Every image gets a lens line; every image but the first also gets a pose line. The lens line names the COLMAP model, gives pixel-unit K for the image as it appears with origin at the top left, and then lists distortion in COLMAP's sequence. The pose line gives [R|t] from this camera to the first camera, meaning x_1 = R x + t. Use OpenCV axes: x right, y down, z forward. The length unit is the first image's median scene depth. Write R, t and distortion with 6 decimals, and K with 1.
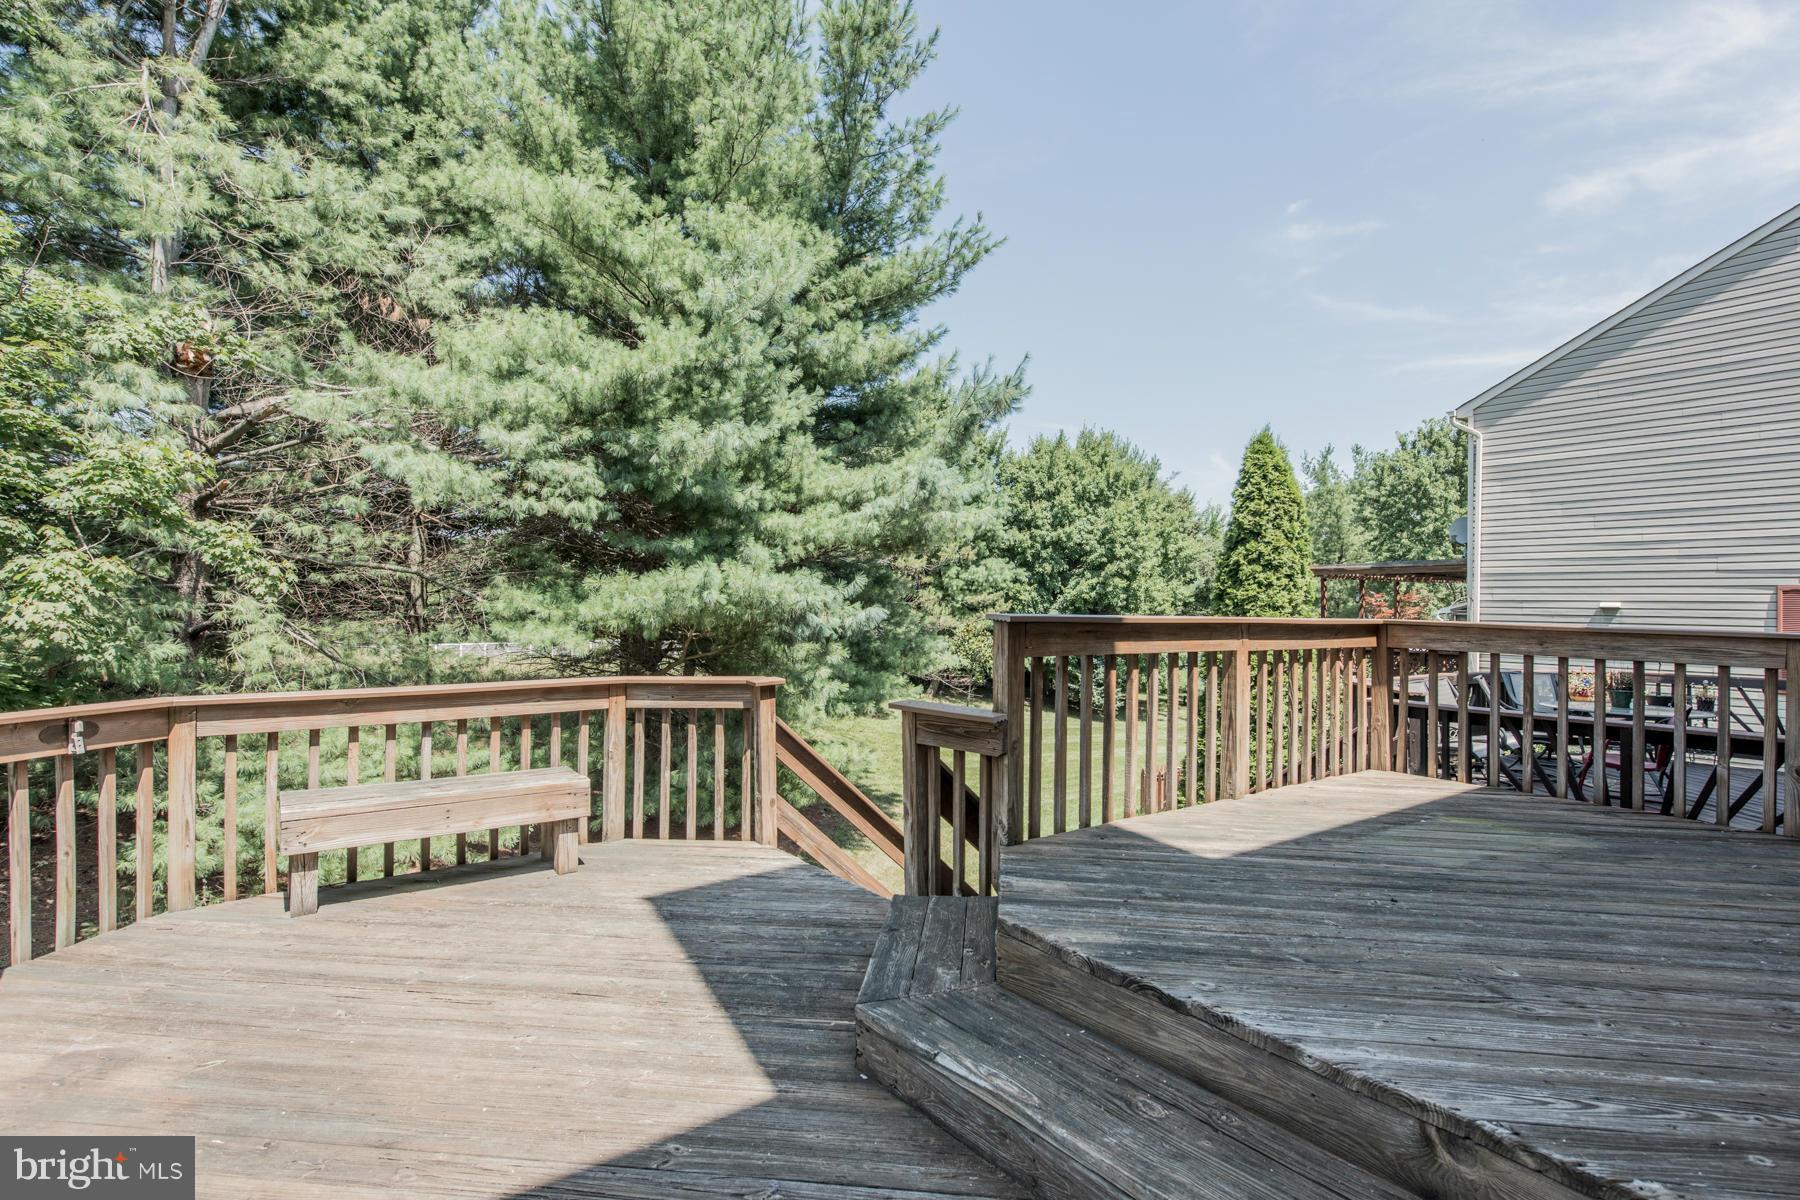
lens RADIAL K [[851.8, 0, 905.3], [0, 851.8, 607.7], [0, 0, 1]] dist [0.015309, -0.000182]
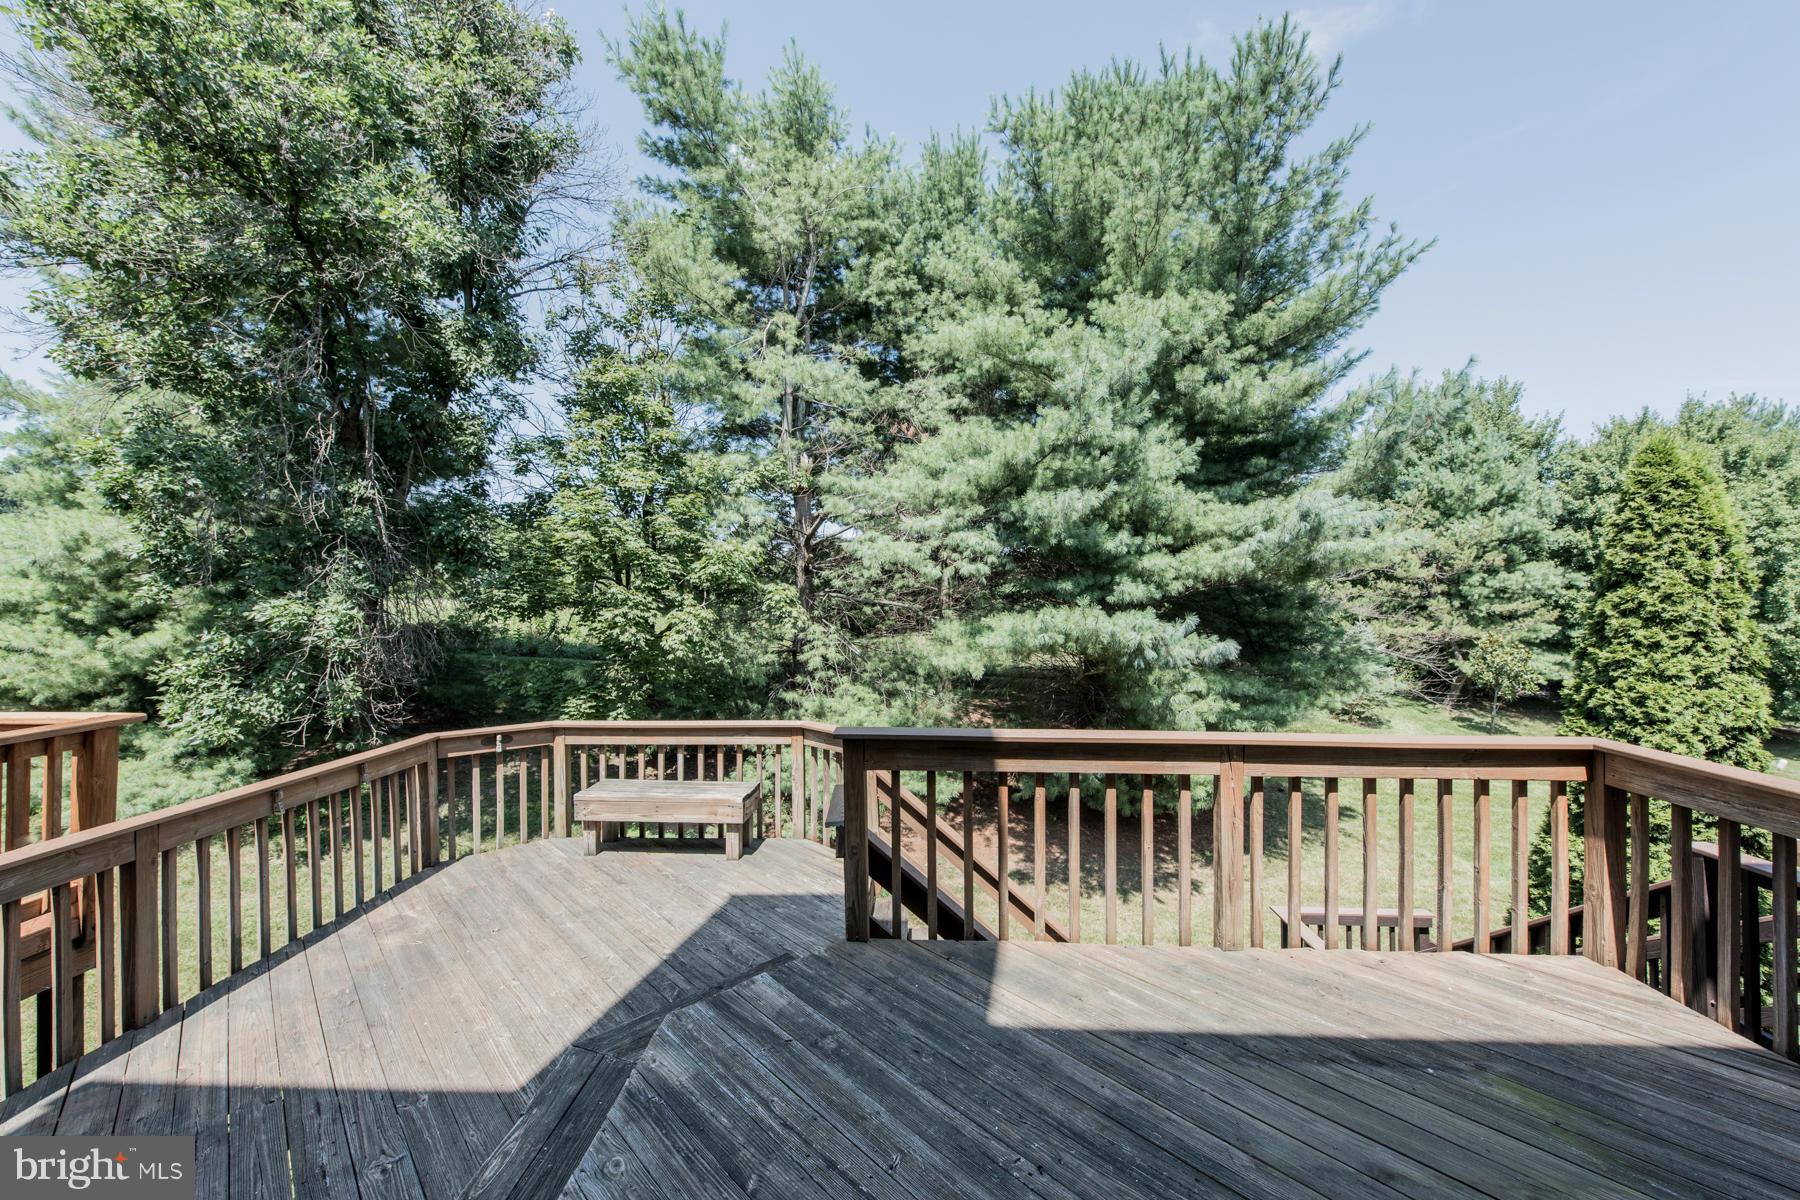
lens RADIAL K [[680.7, 0, 945.2], [0, 680.7, 607.5], [0, 0, 1]] dist [0.007599, 0.000020]
pose [[0.785516, -0.001545, -0.618839, 0.186310], [0.002456, 0.999997, 0.000620, -0.036762], [0.618836, -0.002007, 0.785518, 0.094940]]
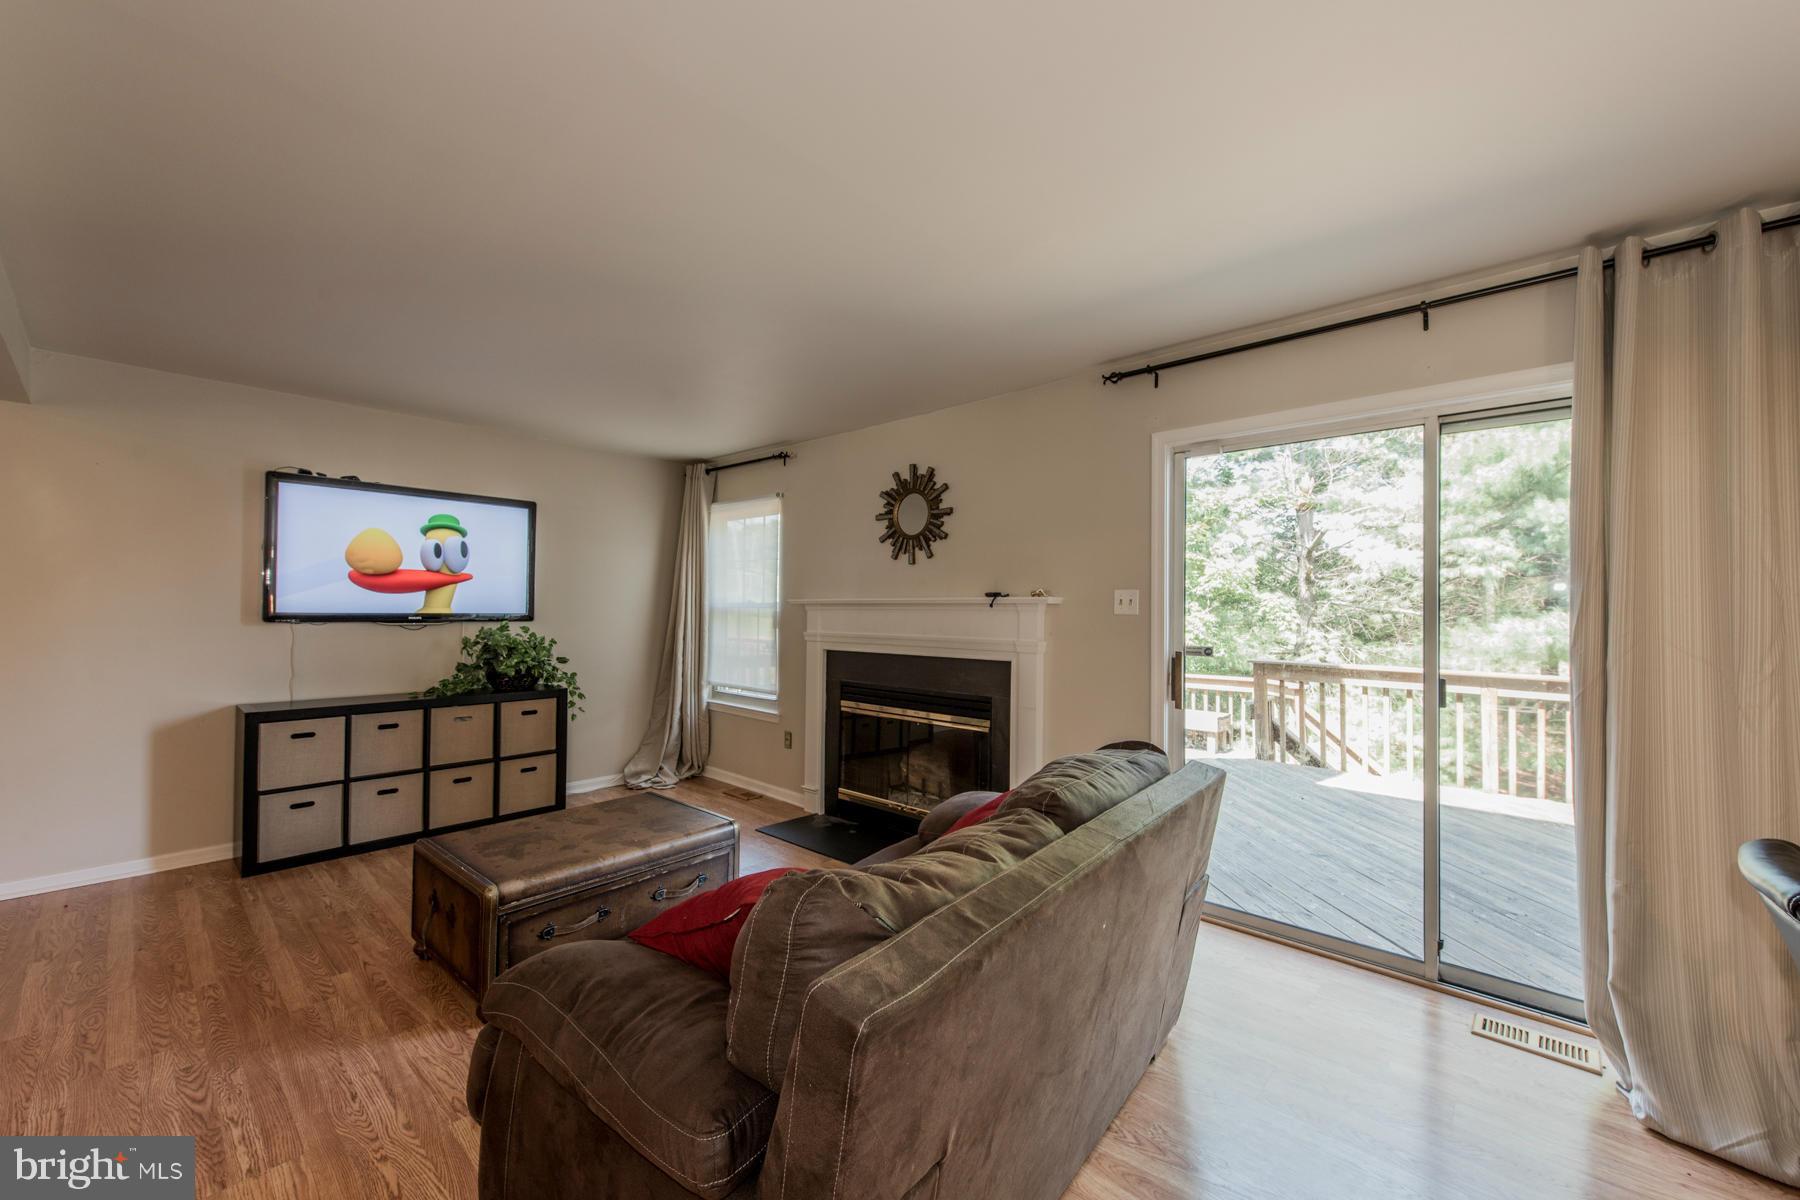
lens RADIAL K [[709.6, 0, 900.0], [0, 709.6, 600.0], [0, 0, 1]] dist [0.008560, -0.000038]
pose [[0.135115, -0.021274, -0.990602, 0.467555], [-0.017034, 0.999572, -0.023790, -0.020692], [0.990683, 0.020089, 0.134695, -0.054674]]
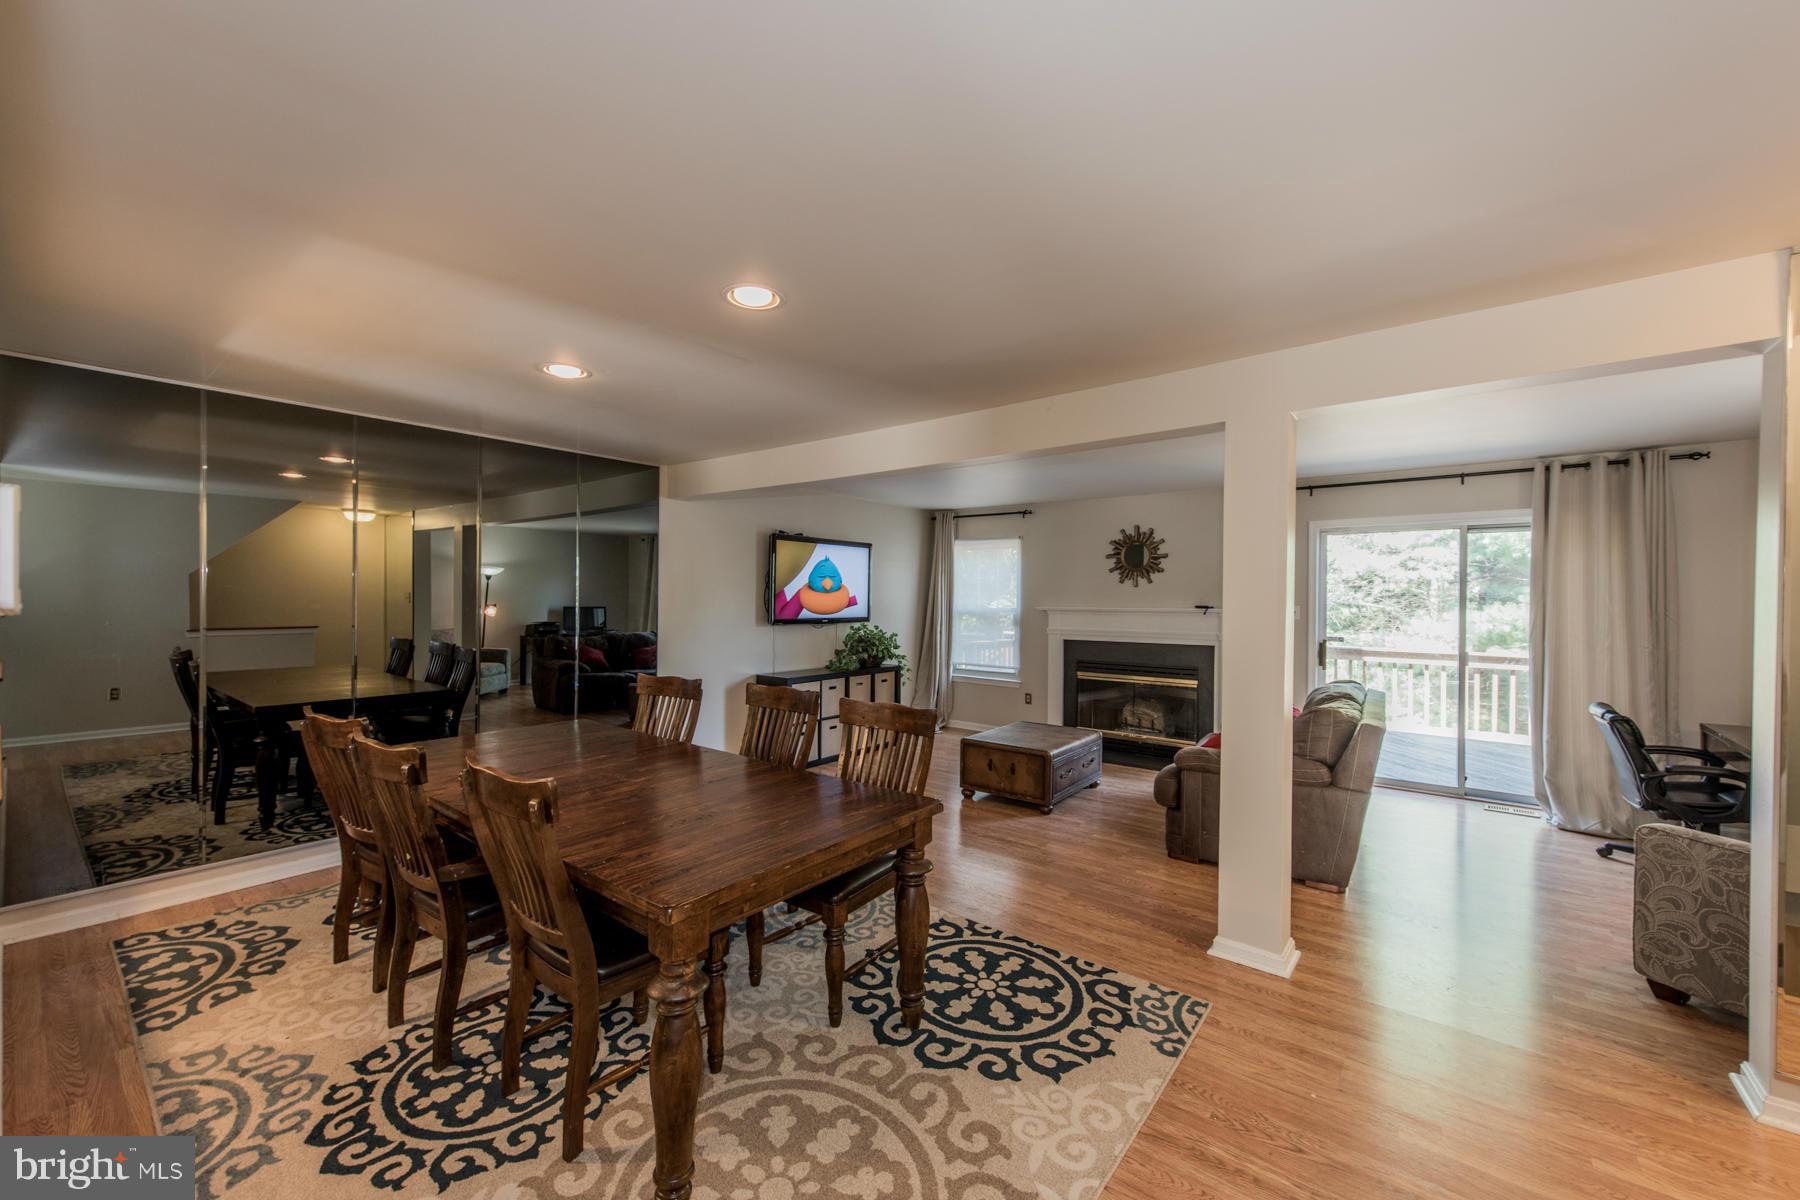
lens RADIAL K [[709.6, 0, 900.0], [0, 709.6, 600.0], [0, 0, 1]] dist [0.008560, -0.000038]
pose [[0.196840, -0.006826, -0.980412, 0.611571], [-0.014841, 0.999840, -0.009941, -0.026390], [0.980323, 0.016507, 0.196708, -0.254878]]
